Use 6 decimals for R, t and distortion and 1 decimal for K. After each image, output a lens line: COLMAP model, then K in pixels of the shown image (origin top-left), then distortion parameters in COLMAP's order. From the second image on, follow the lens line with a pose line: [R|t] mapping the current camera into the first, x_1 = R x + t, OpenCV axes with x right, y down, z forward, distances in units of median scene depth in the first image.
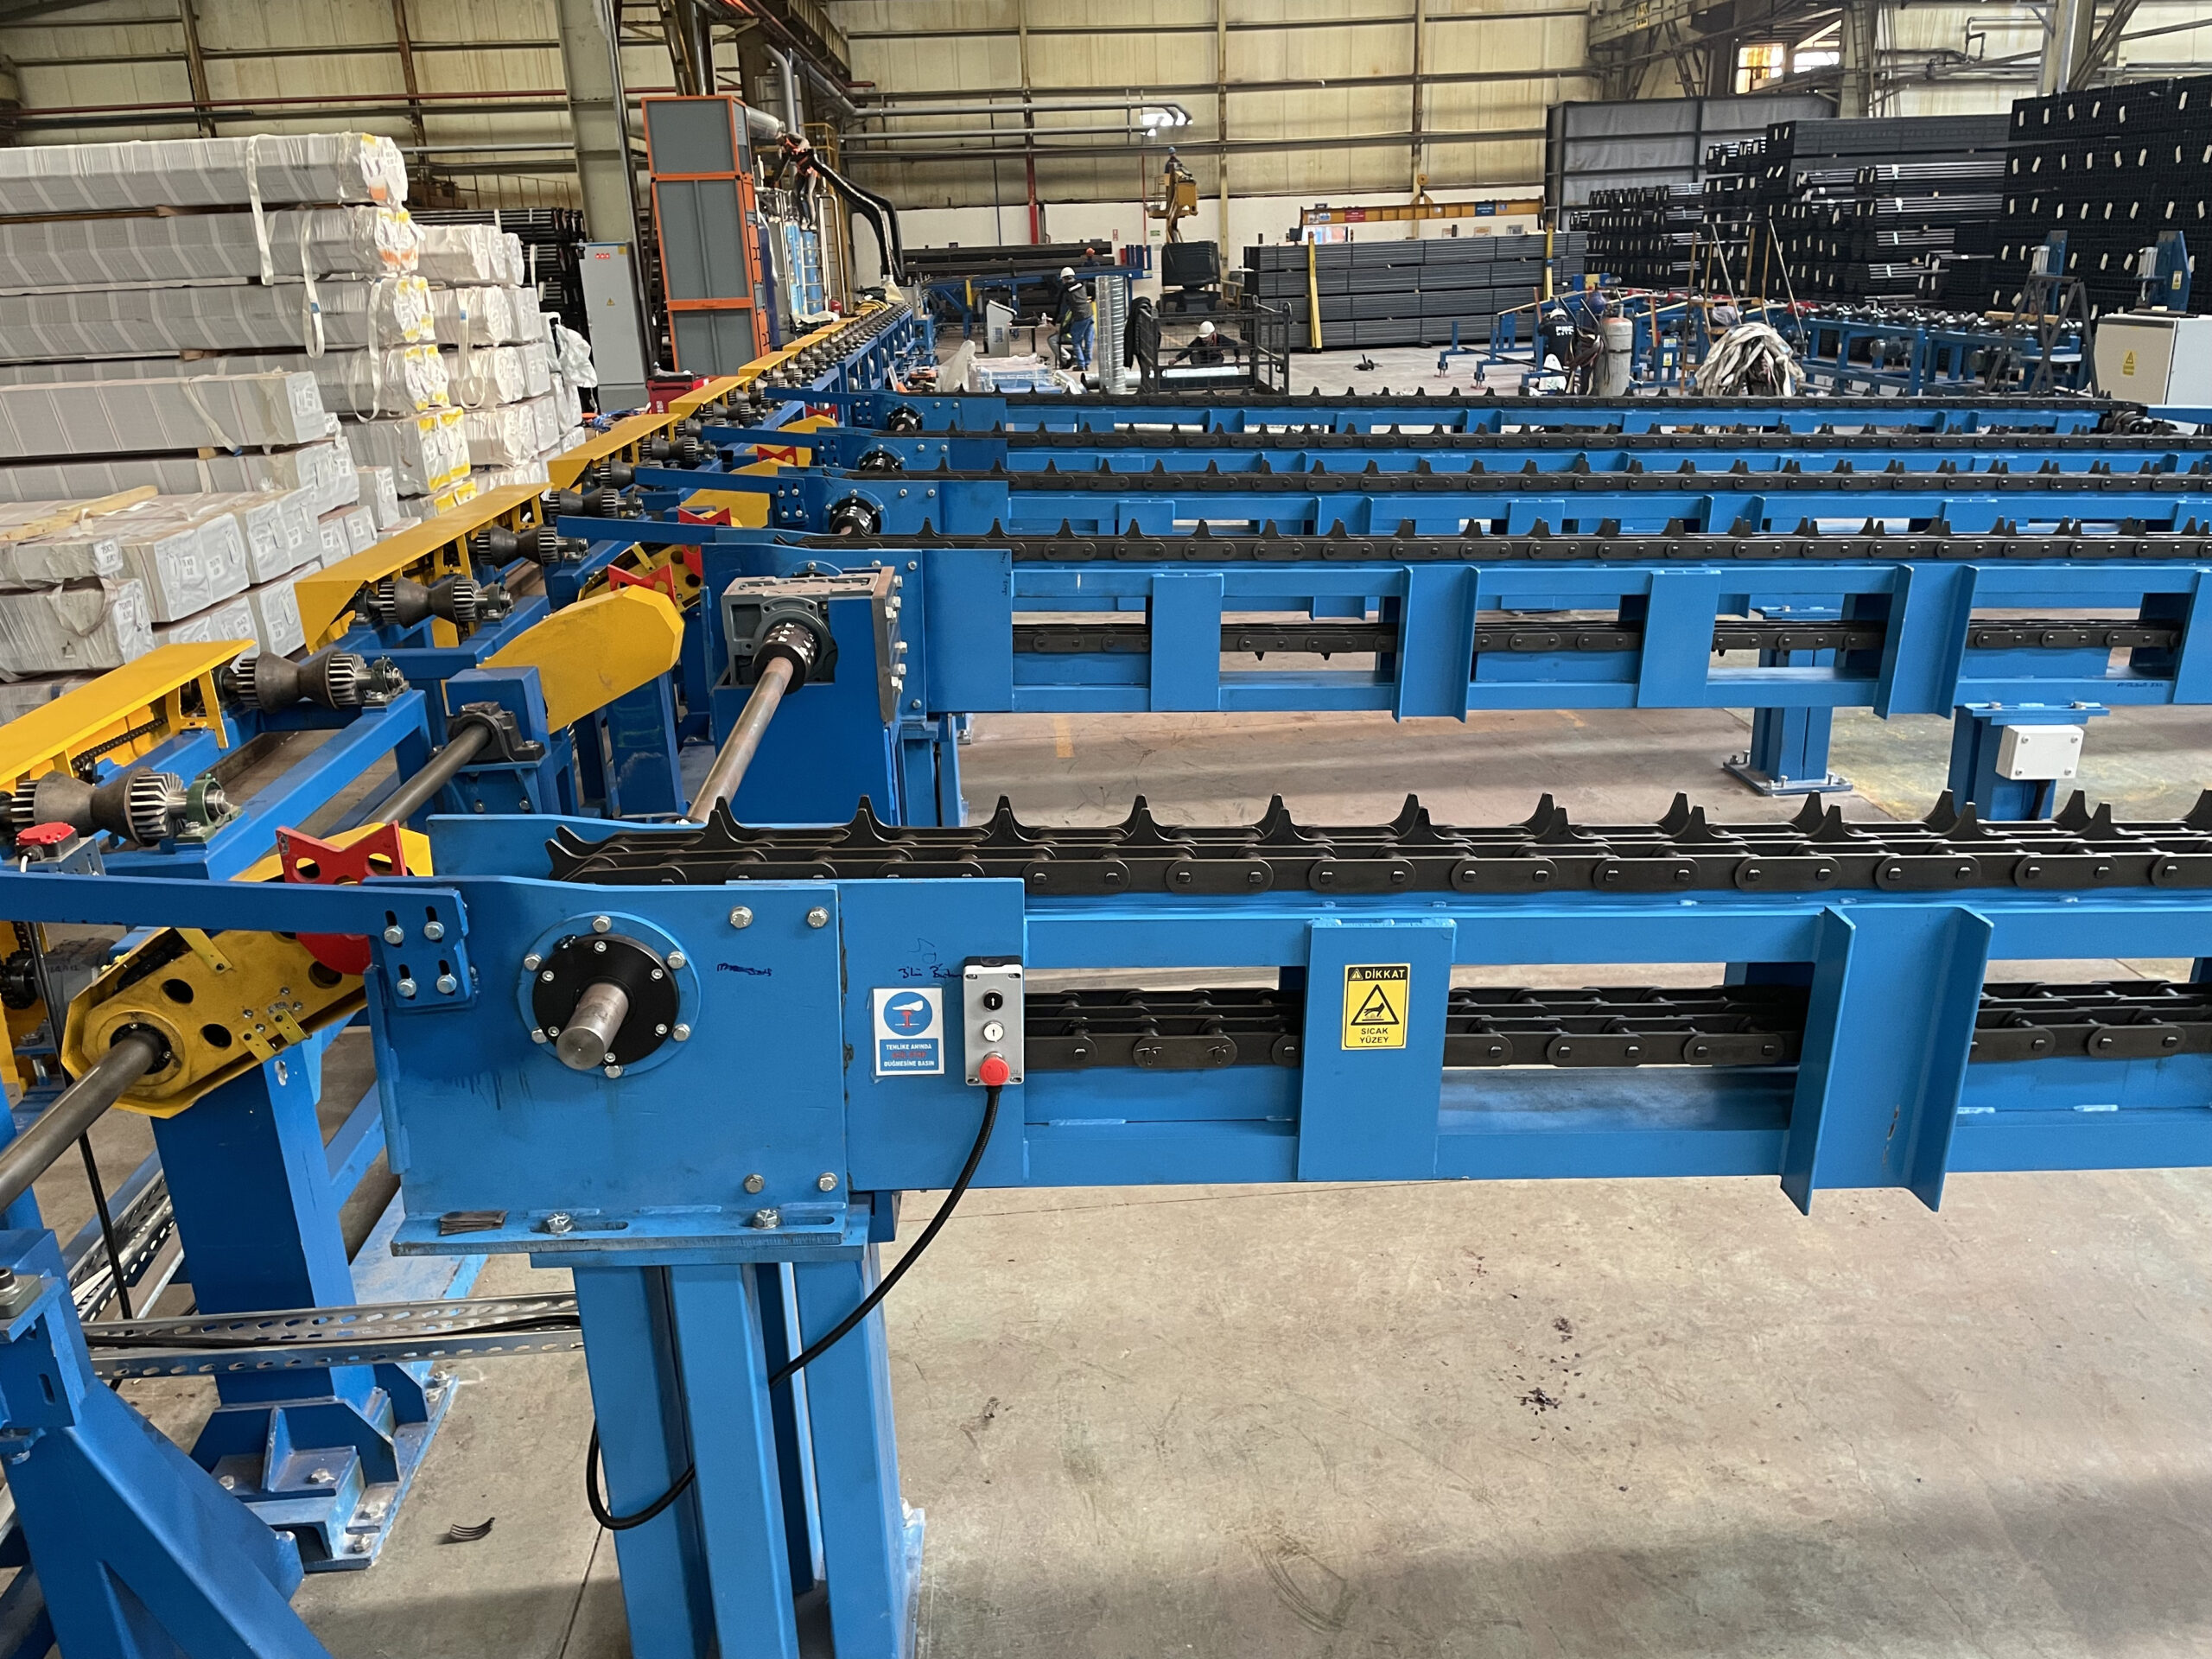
lens RADIAL K [[1702.7, 0, 1119.4], [0, 1702.7, 834.7], [0, 0, 1]] dist [0.098753, -0.135341]
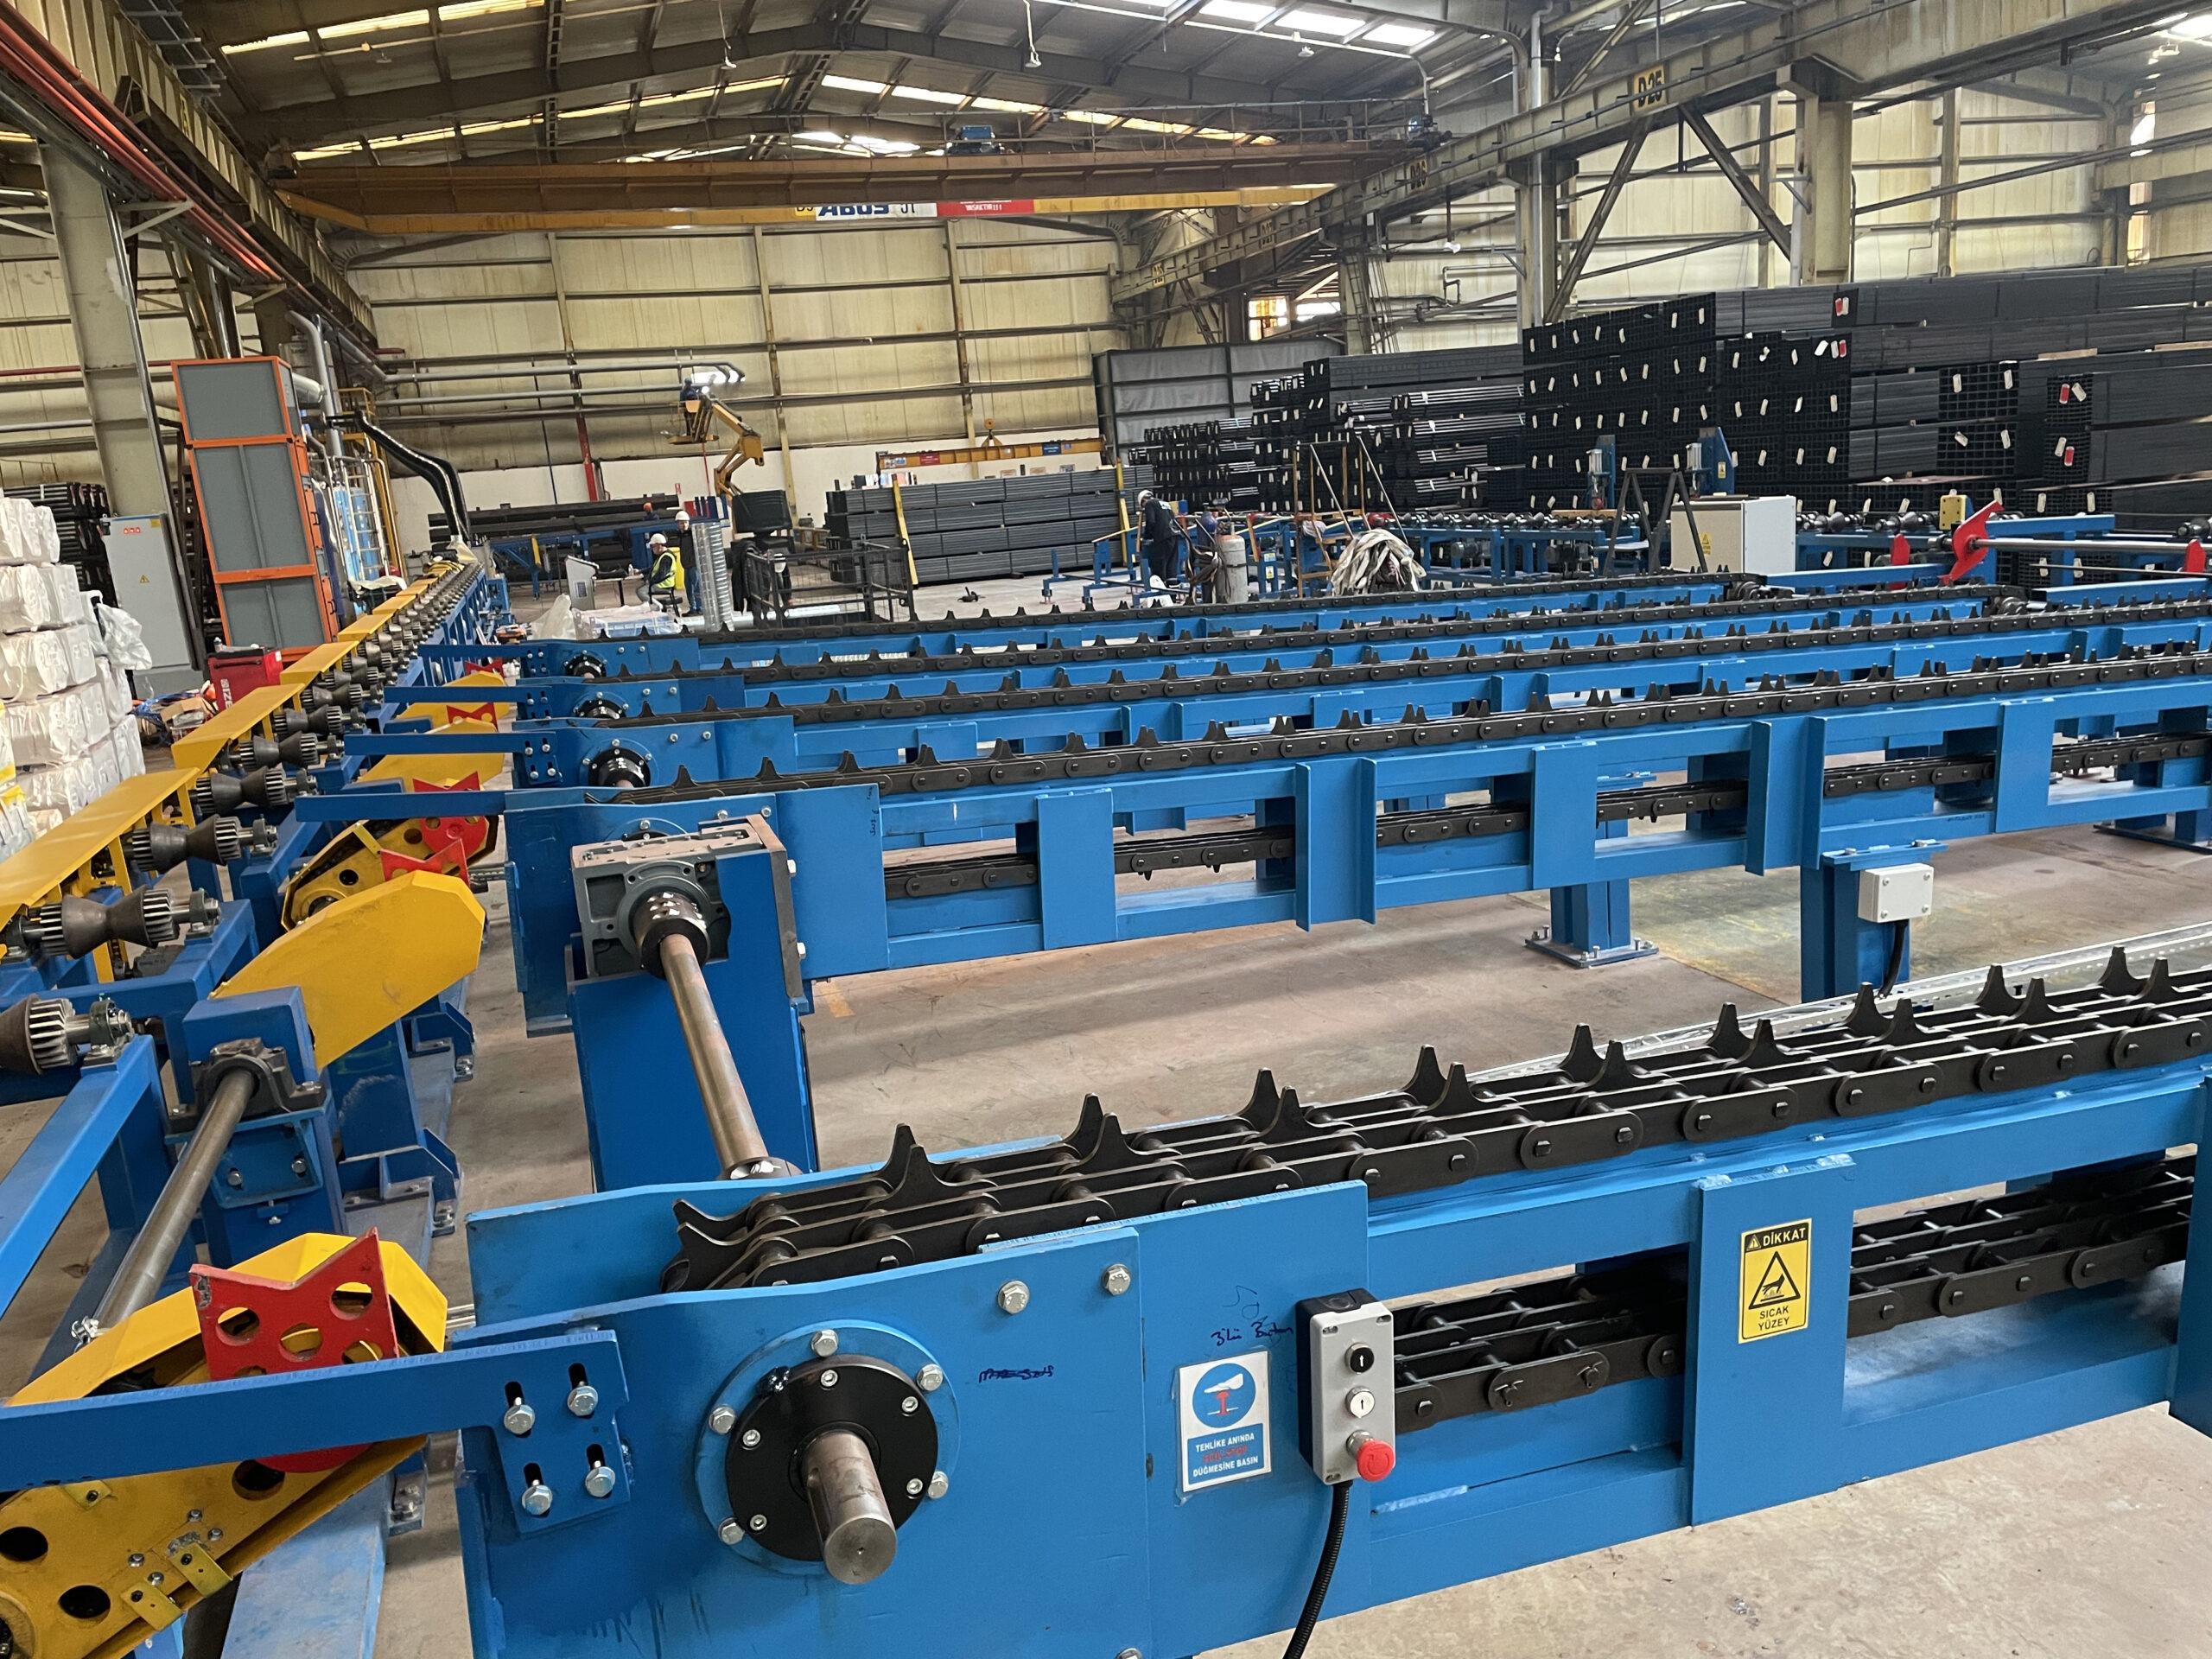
lens RADIAL K [[1702.7, 0, 1119.4], [0, 1702.7, 834.7], [0, 0, 1]] dist [0.098753, -0.135341]
pose [[0.964495, -0.098353, 0.245105, -0.058958], [0.130237, 0.984503, -0.117438, -0.008728], [-0.229757, 0.145190, 0.962357, 0.052476]]
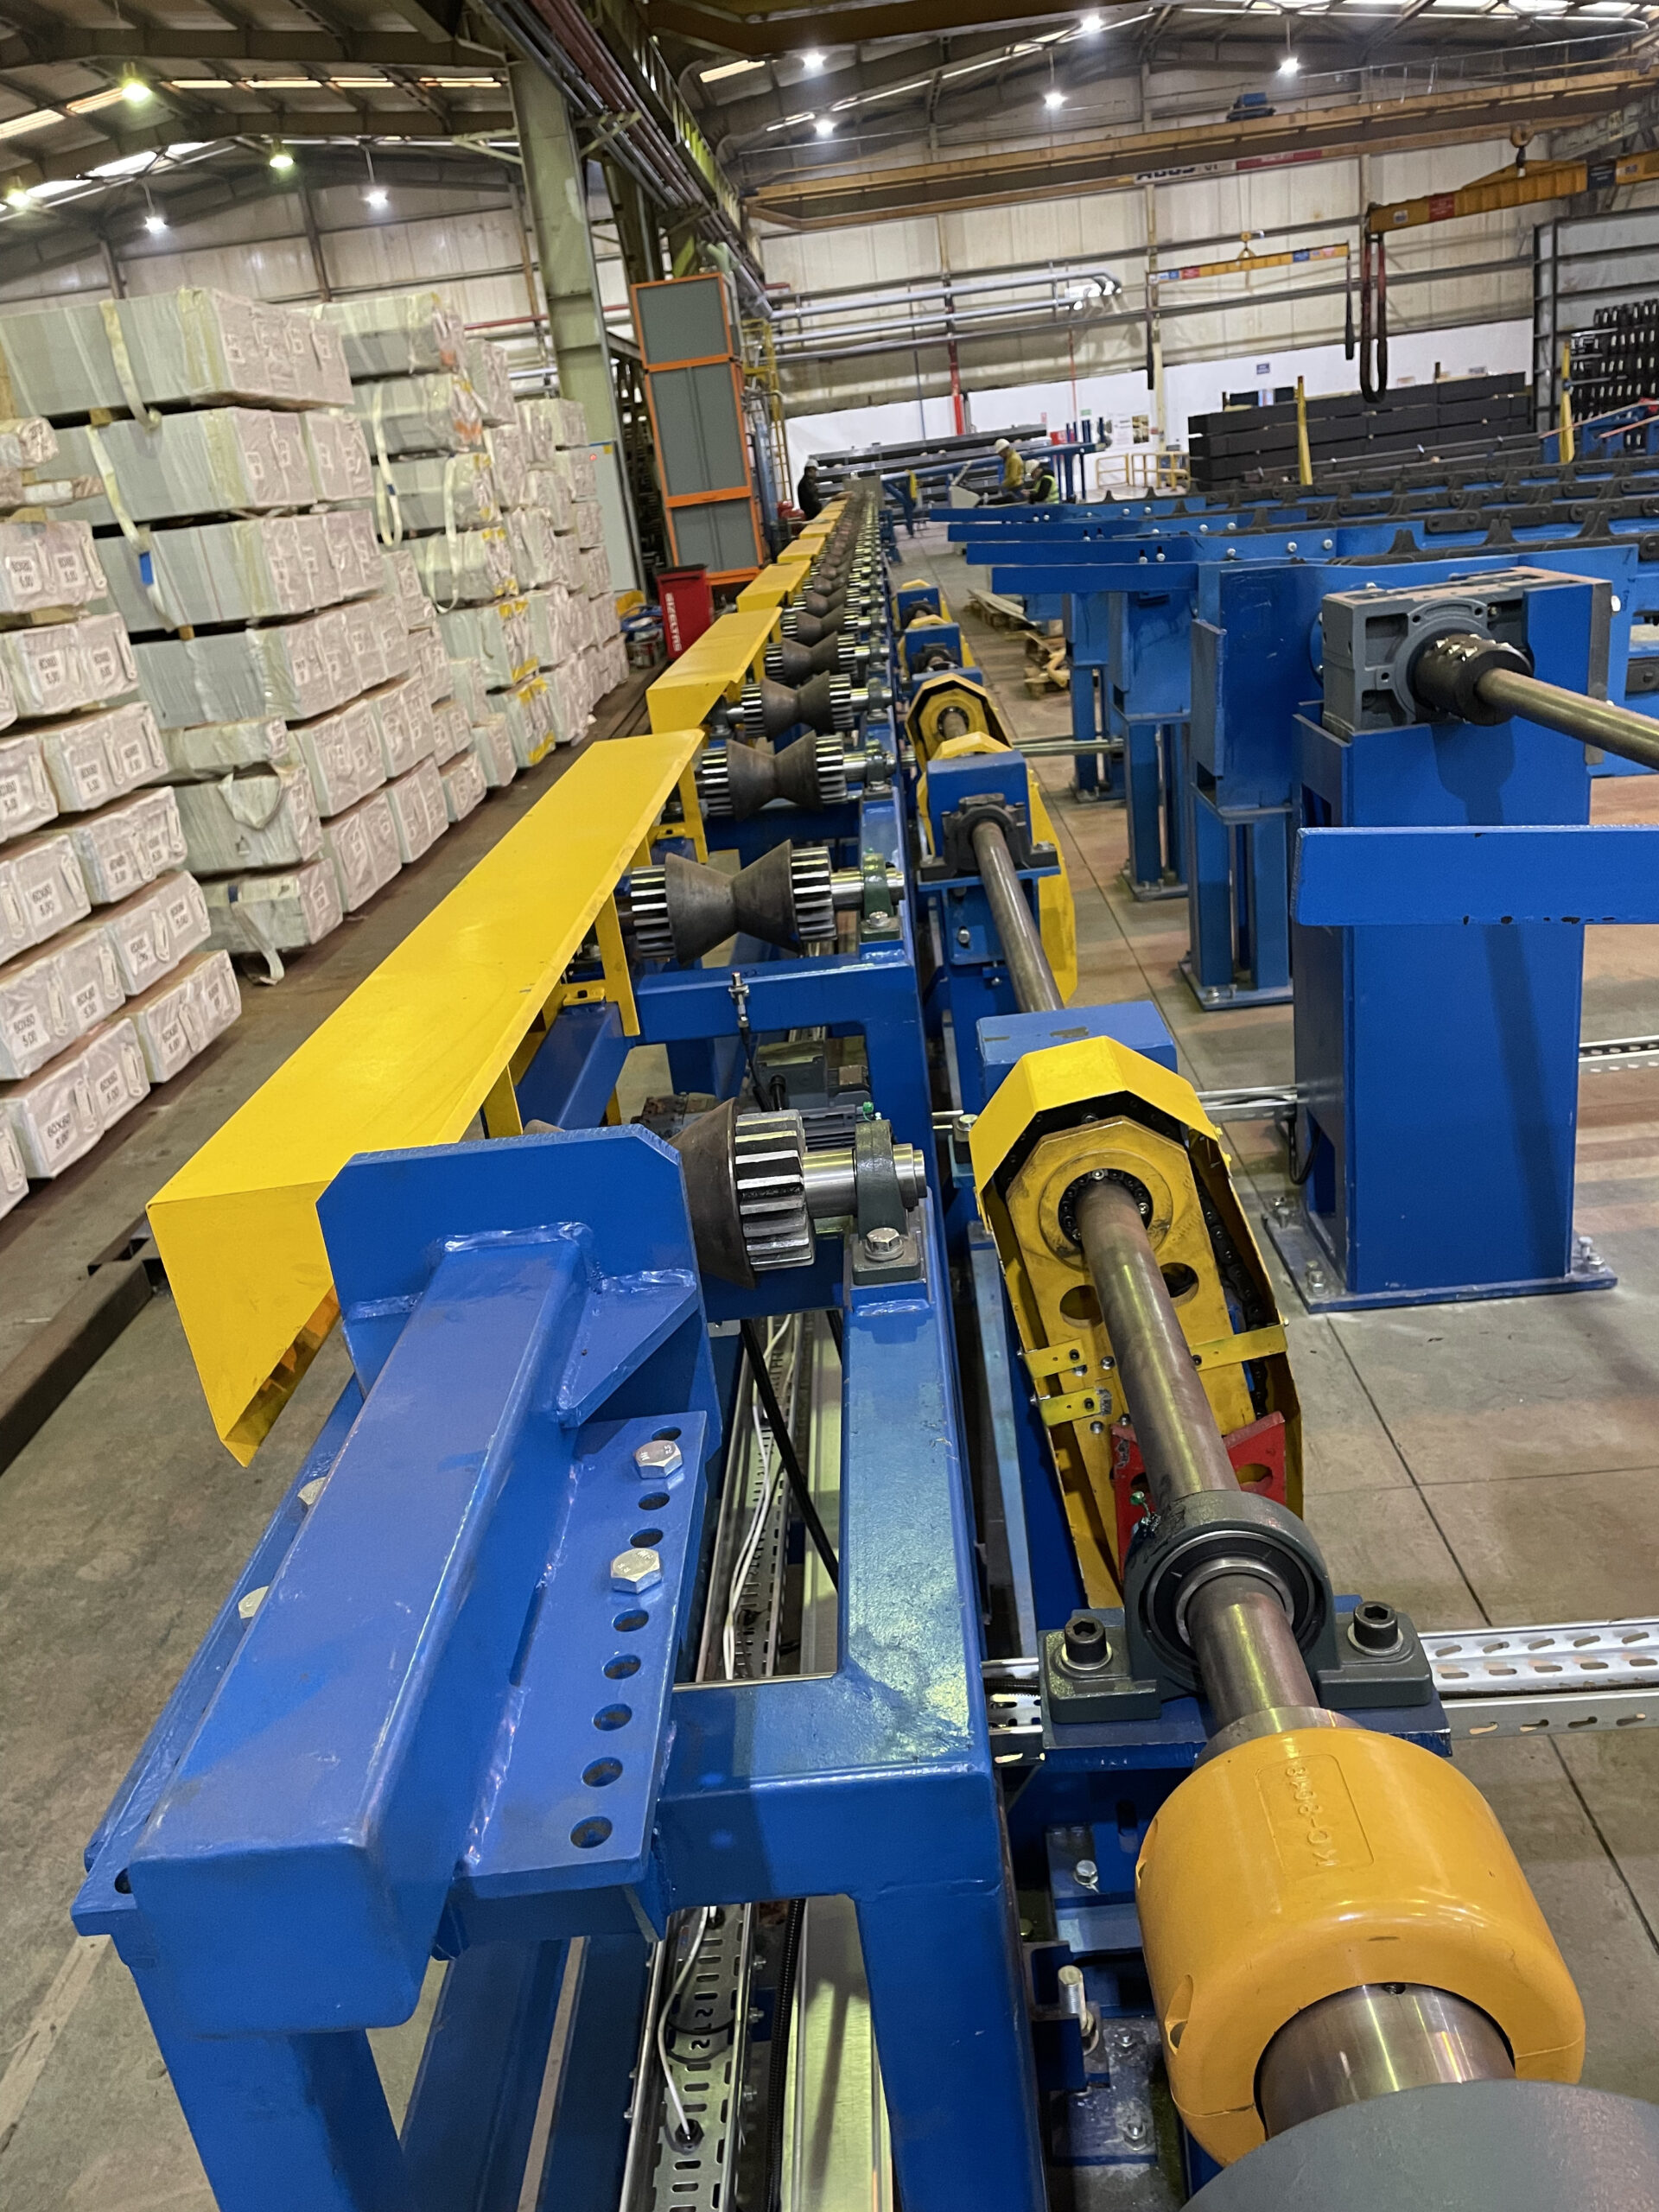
lens RADIAL K [[1702.7, 0, 814.3], [0, 1702.7, 1100.4], [0, 0, 1]] dist [0.098753, -0.135341]
pose [[0.992615, -0.049376, -0.110802, -0.126645], [0.051759, 0.998484, 0.018738, 0.014252], [0.109709, -0.024335, 0.993666, 0.080355]]
